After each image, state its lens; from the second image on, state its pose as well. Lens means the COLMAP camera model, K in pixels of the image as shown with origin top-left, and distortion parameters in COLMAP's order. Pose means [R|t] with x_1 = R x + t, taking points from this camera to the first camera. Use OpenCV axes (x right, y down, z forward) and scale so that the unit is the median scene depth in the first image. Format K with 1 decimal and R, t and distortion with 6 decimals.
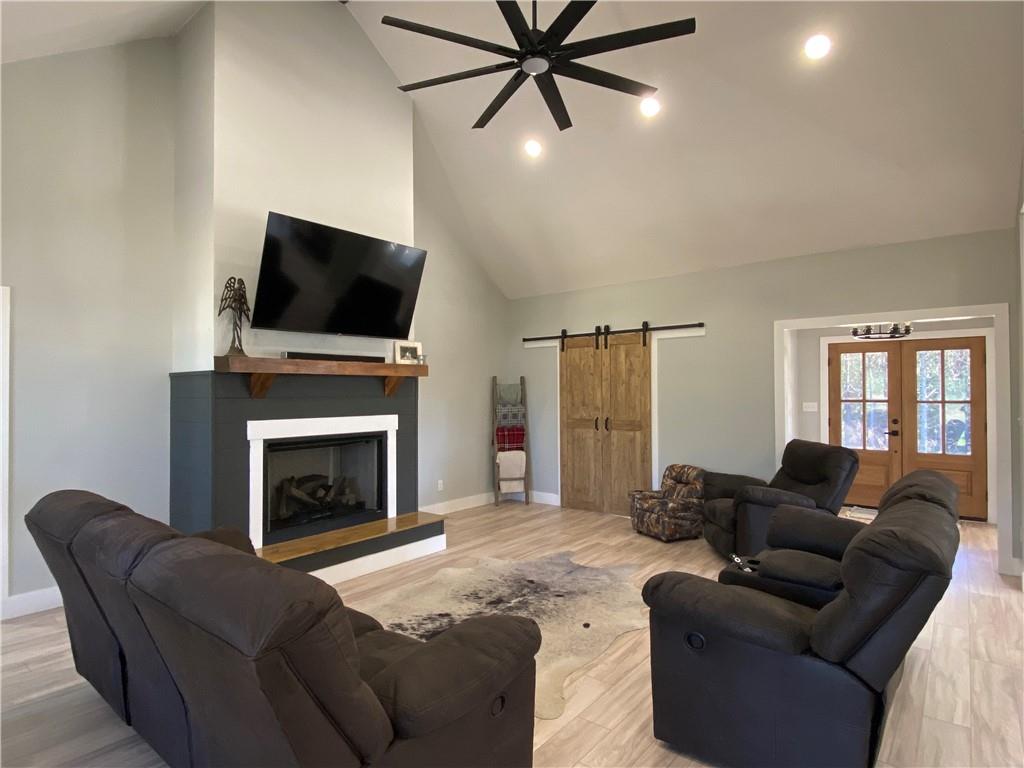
lens RADIAL K [[539.2, 0, 507.6], [0, 539.2, 385.1], [0, 0, 1]] dist [0.000273, -0.000298]
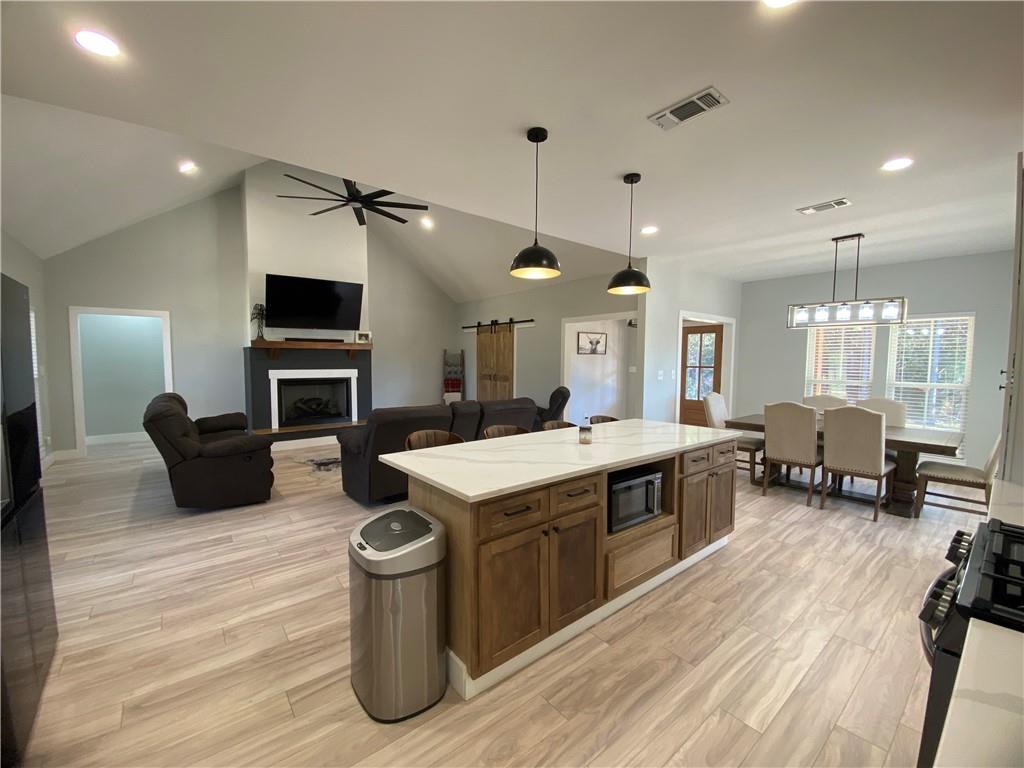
lens RADIAL K [[408.8, 0, 510.1], [0, 408.8, 388.3], [0, 0, 1]] dist [0.027295, -0.024844]
pose [[0.978709, 0.025608, -0.203648, 0.528890], [-0.008049, 0.996211, 0.086592, -0.007665], [0.205094, -0.083109, 0.975207, -0.277788]]
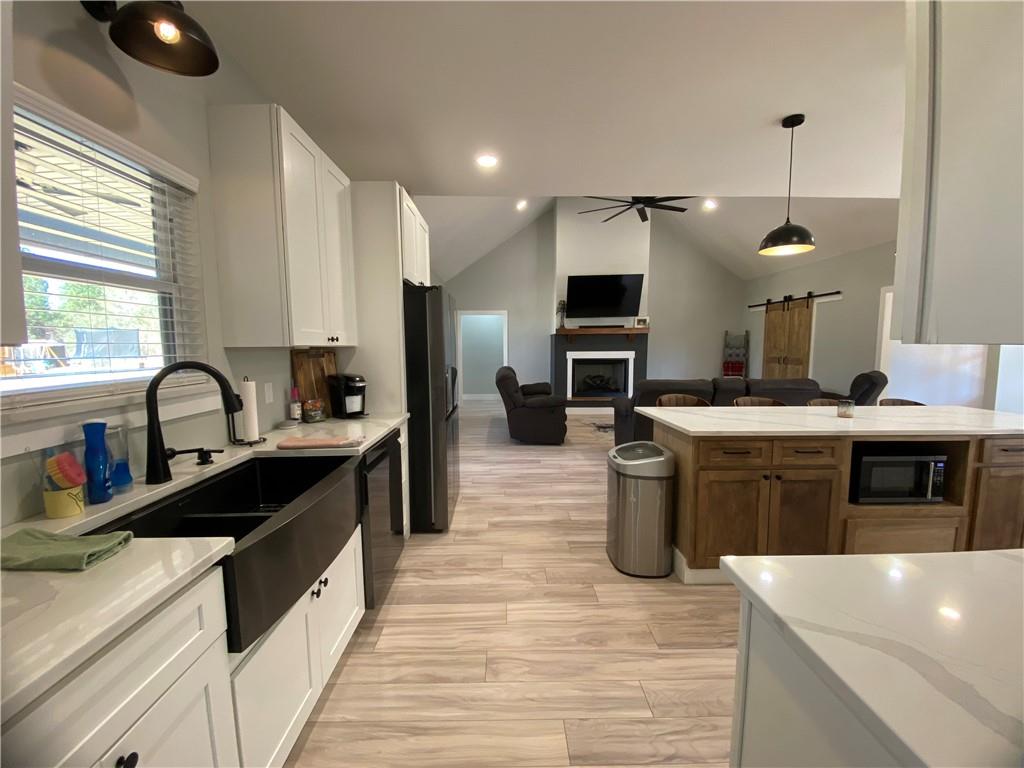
lens RADIAL K [[408.8, 0, 510.1], [0, 408.8, 388.3], [0, 0, 1]] dist [0.027295, -0.024844]
pose [[0.641674, 0.080439, -0.762748, 0.621045], [0.013399, 0.993158, 0.116009, 0.004098], [0.766860, -0.084660, 0.636206, -0.378265]]
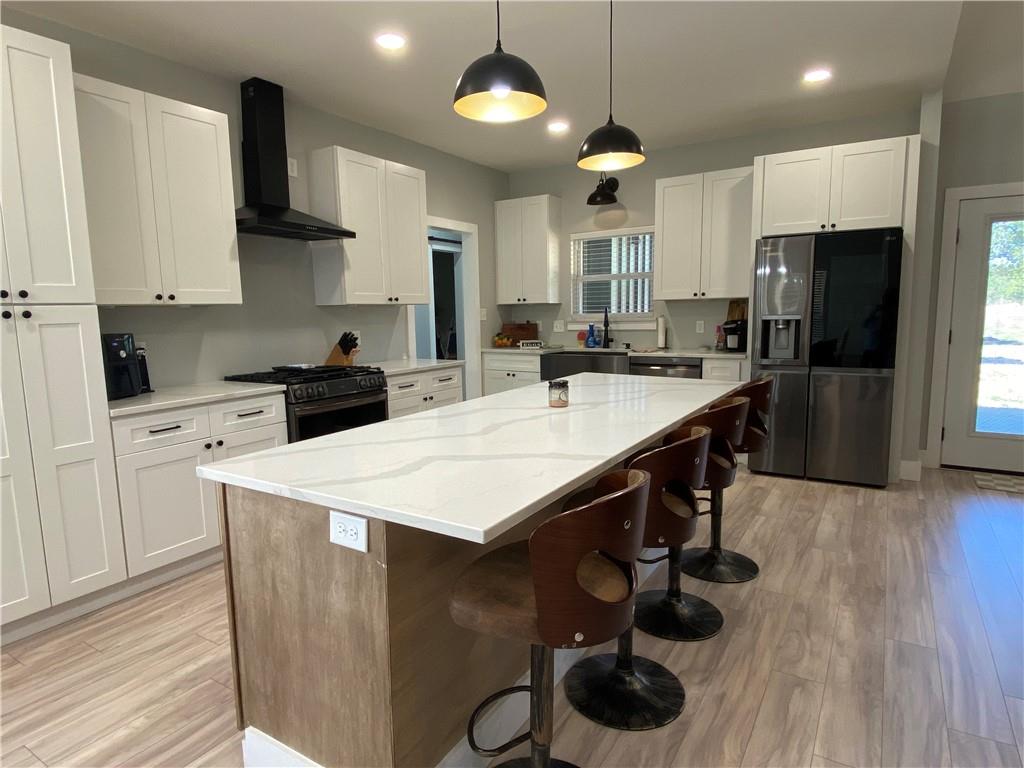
lens RADIAL K [[593.9, 0, 506.5], [0, 593.9, 386.7], [0, 0, 1]] dist [0.024442, -0.001319]
pose [[-0.992506, 0.039710, -0.115563, 0.601165], [0.026261, 0.992942, 0.115659, 0.026455], [0.119340, 0.111758, -0.986544, 0.557293]]
